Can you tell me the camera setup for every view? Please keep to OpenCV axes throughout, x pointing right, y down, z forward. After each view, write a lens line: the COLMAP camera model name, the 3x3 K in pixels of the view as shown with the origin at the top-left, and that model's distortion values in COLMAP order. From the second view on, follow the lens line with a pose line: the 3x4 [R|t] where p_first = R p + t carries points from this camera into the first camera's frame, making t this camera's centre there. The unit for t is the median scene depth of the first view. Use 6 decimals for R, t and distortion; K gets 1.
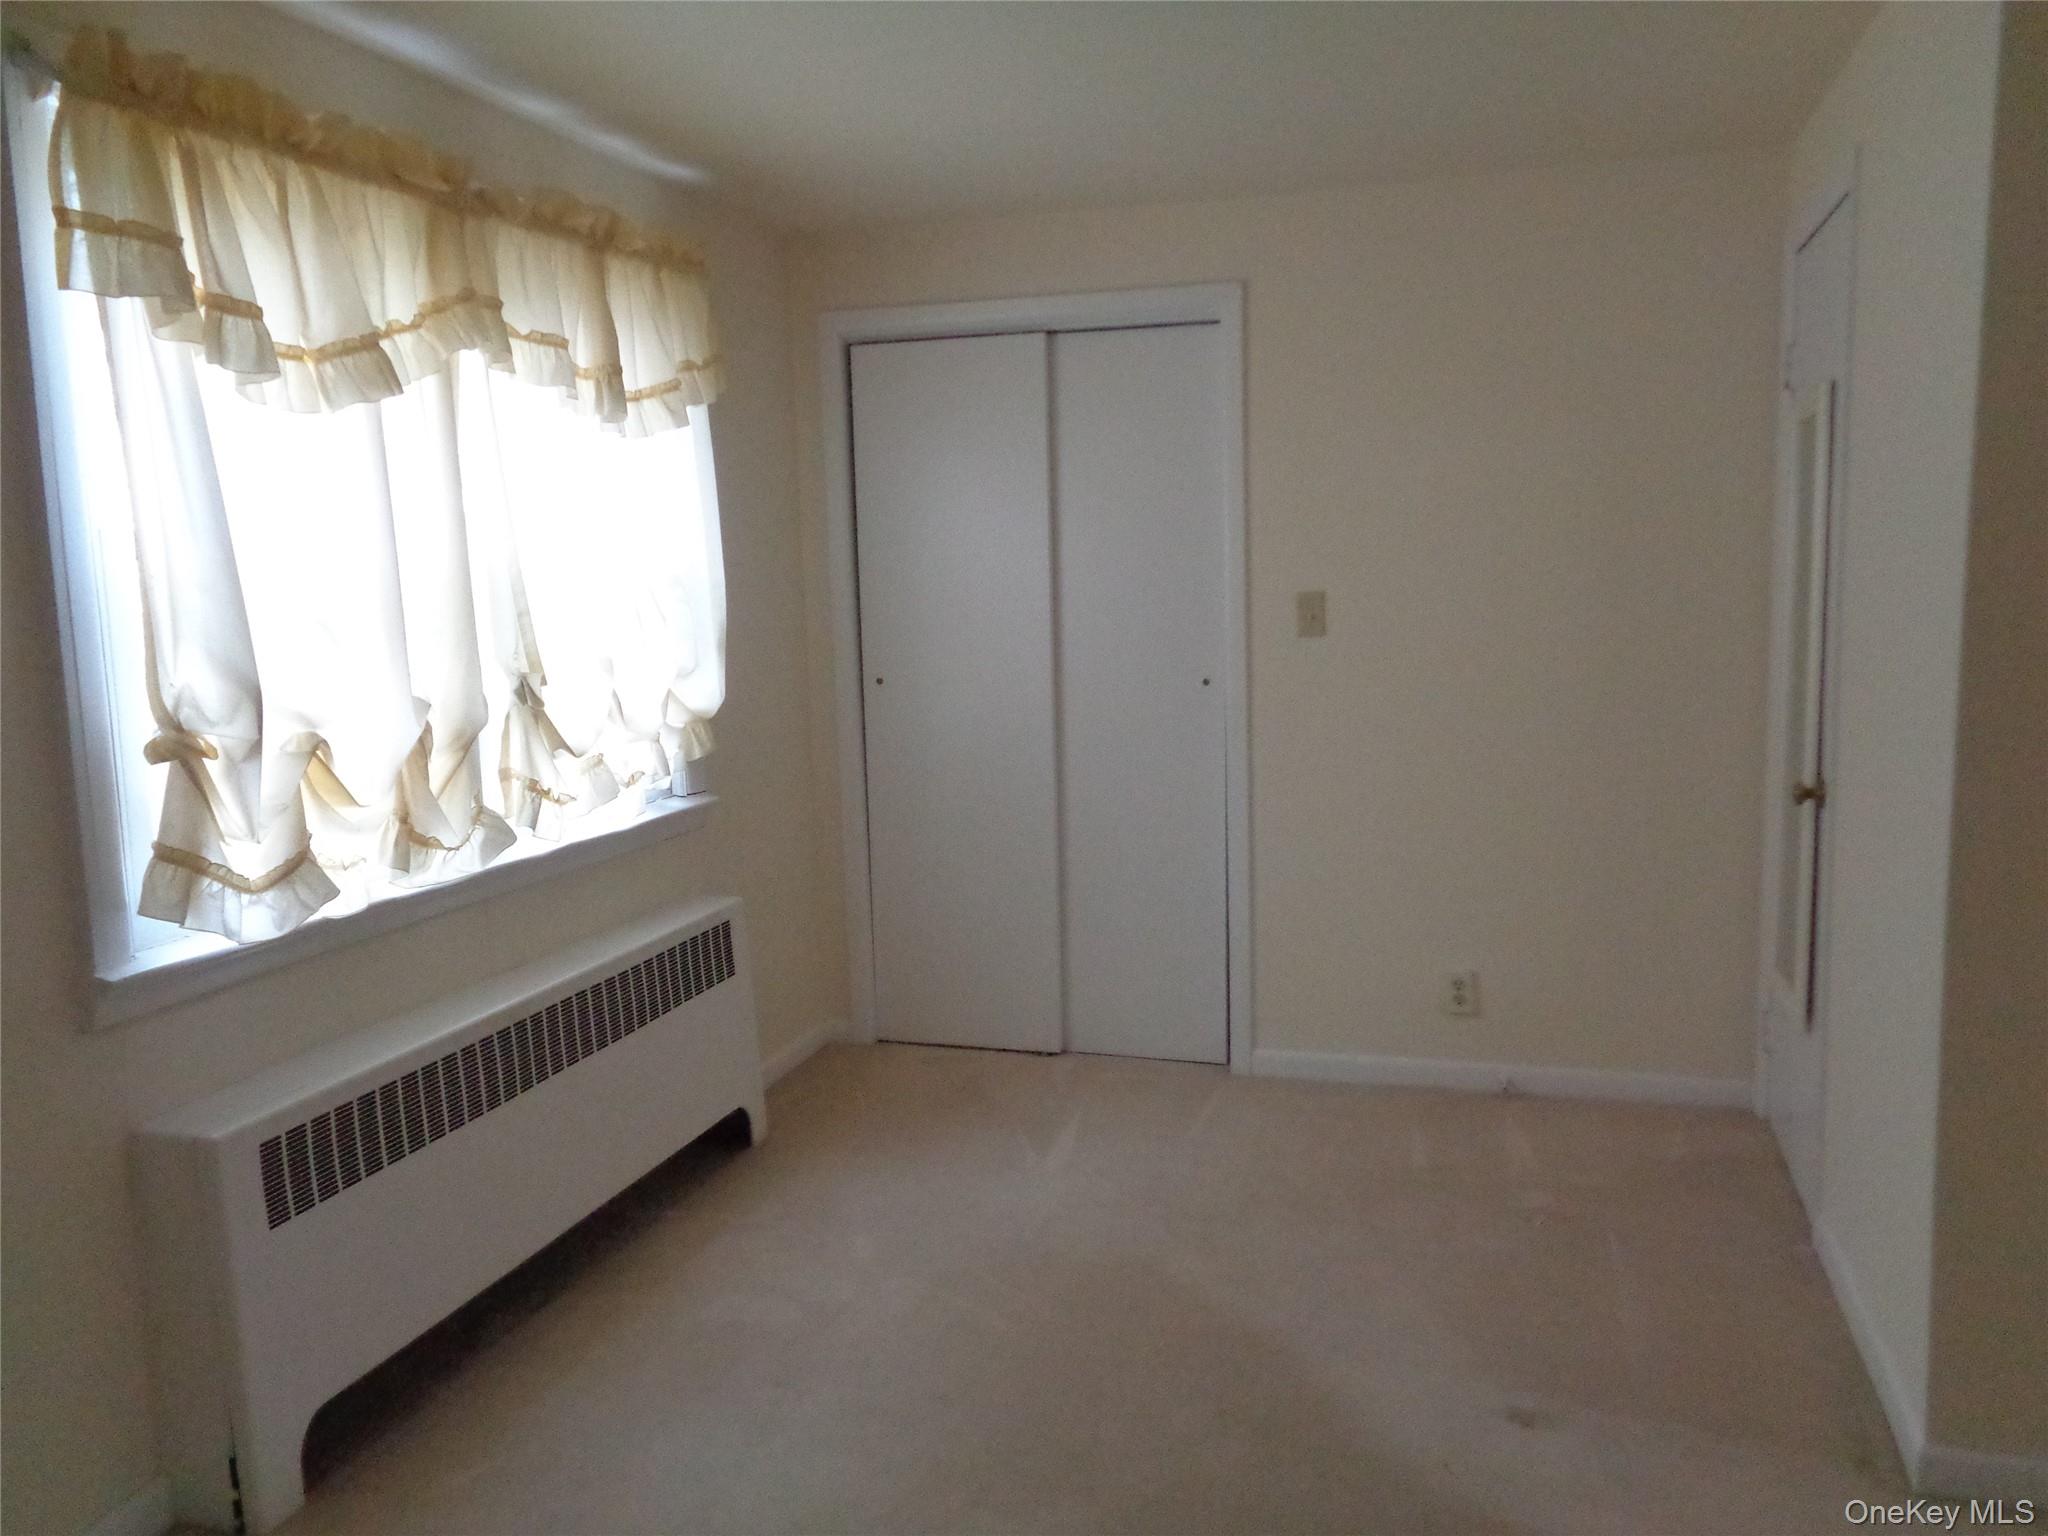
lens RADIAL K [[1516.9, 0, 1033.3], [0, 1516.9, 763.7], [0, 0, 1]] dist [-0.001230, 0.000478]
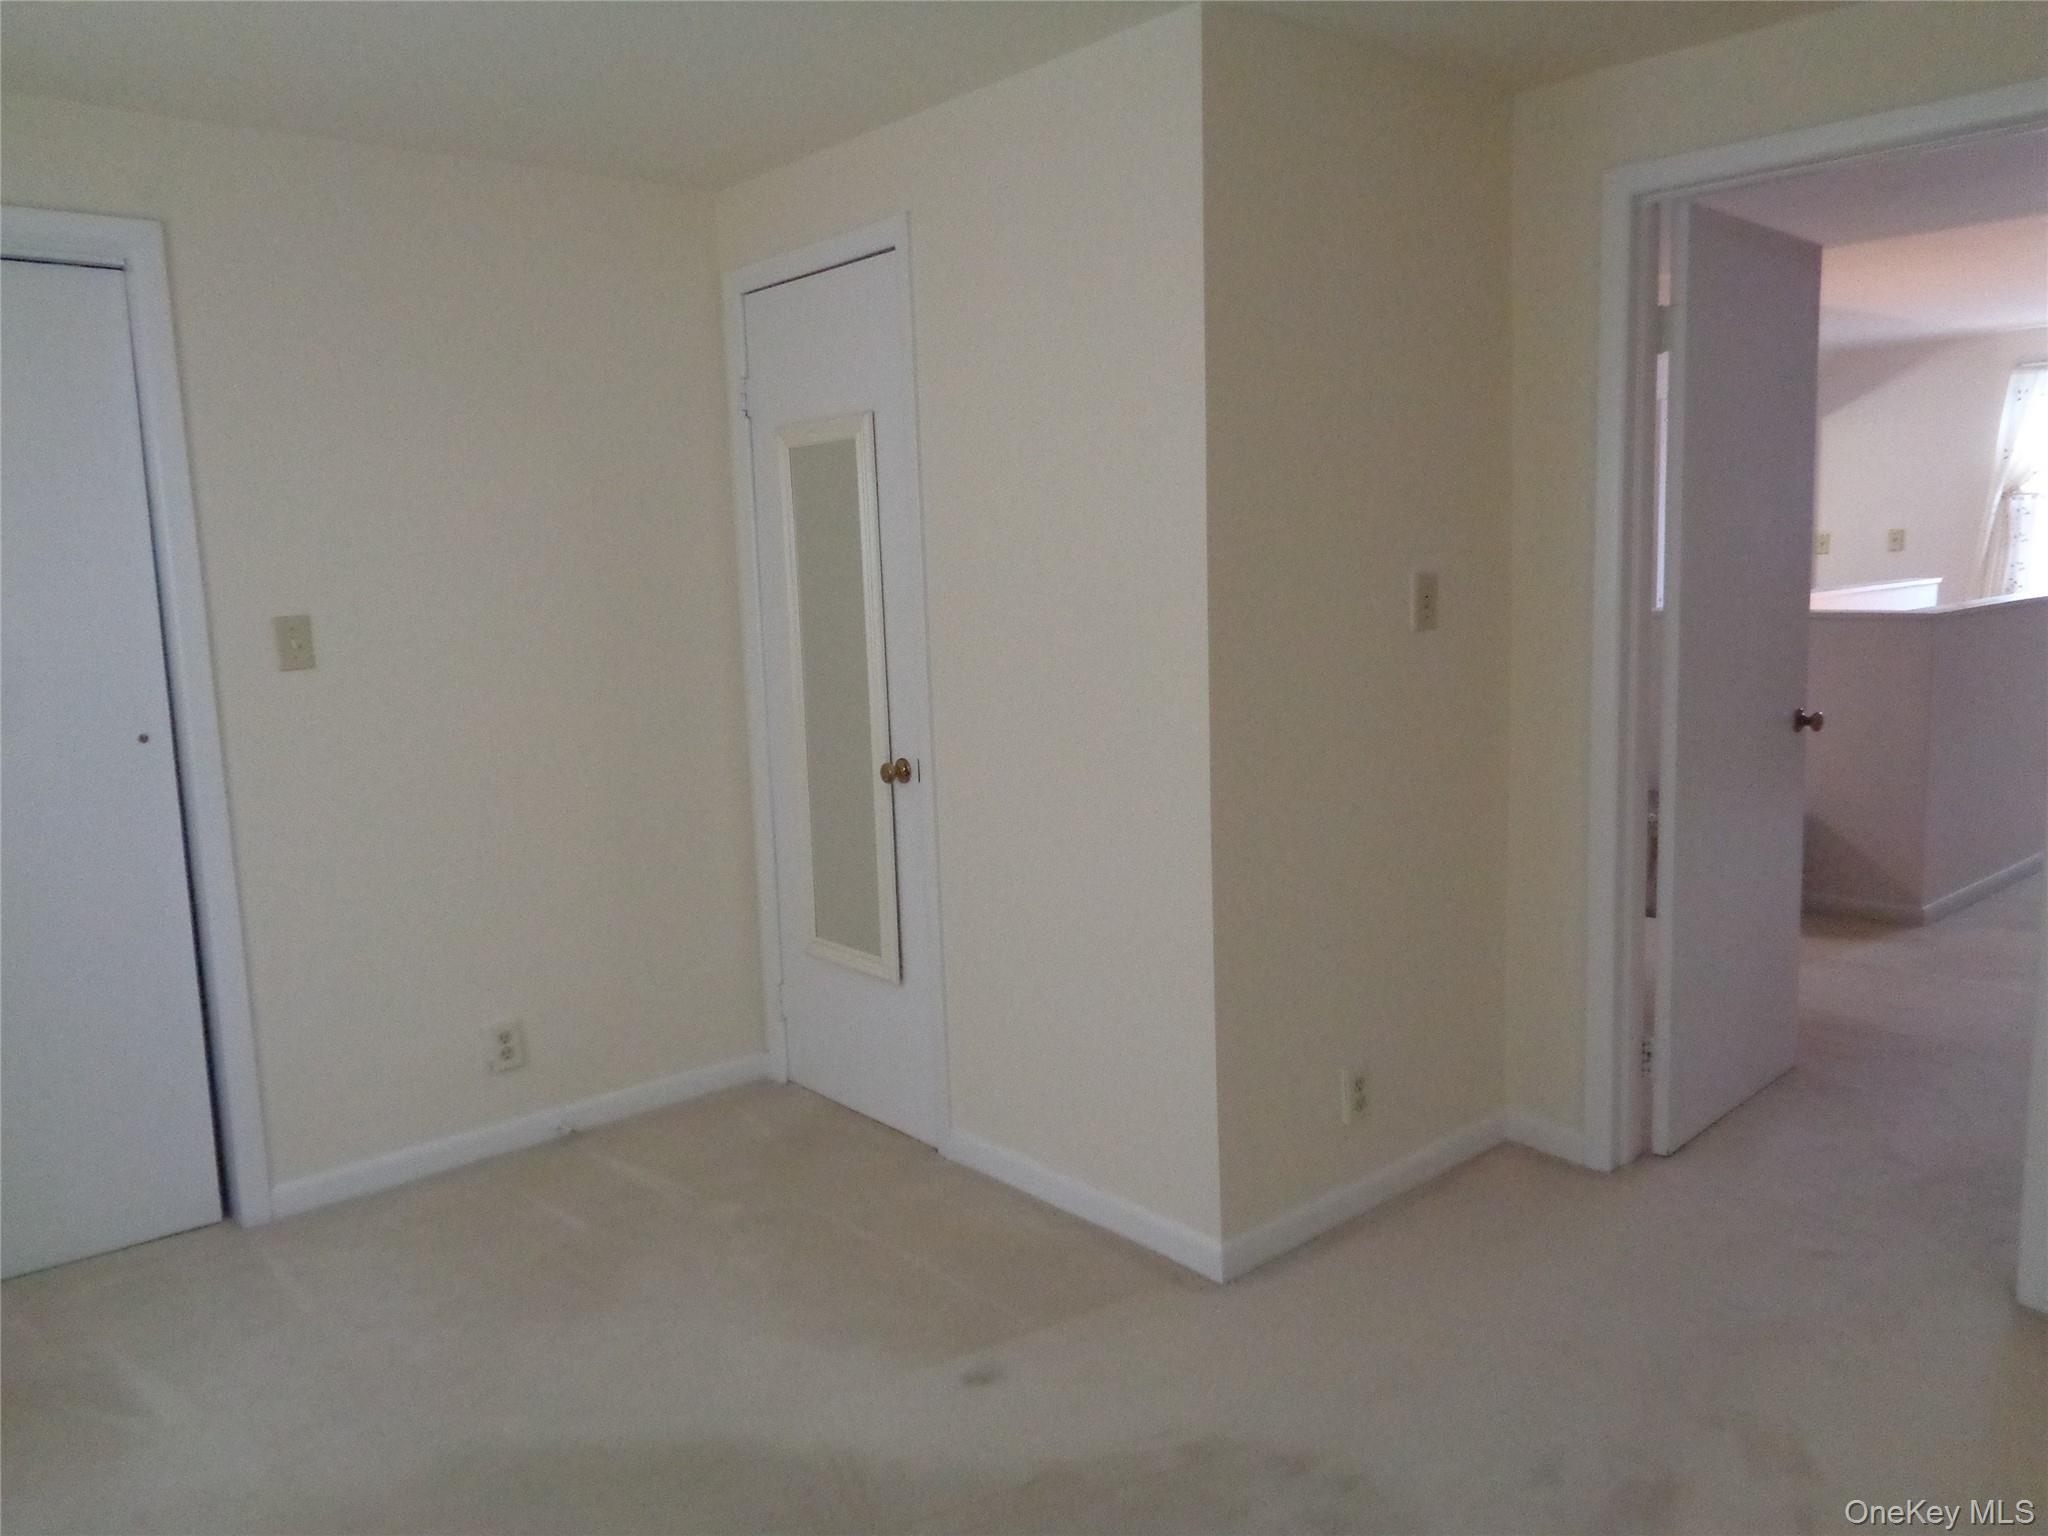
lens RADIAL K [[1492.5, 0, 1024.0], [0, 1492.5, 768.0], [0, 0, 1]] dist [-0.007952, 0.003408]
pose [[0.539331, -0.110062, 0.834870, -0.288376], [0.130548, 0.990364, 0.046226, -0.016826], [-0.831913, 0.084060, 0.548503, 0.231107]]
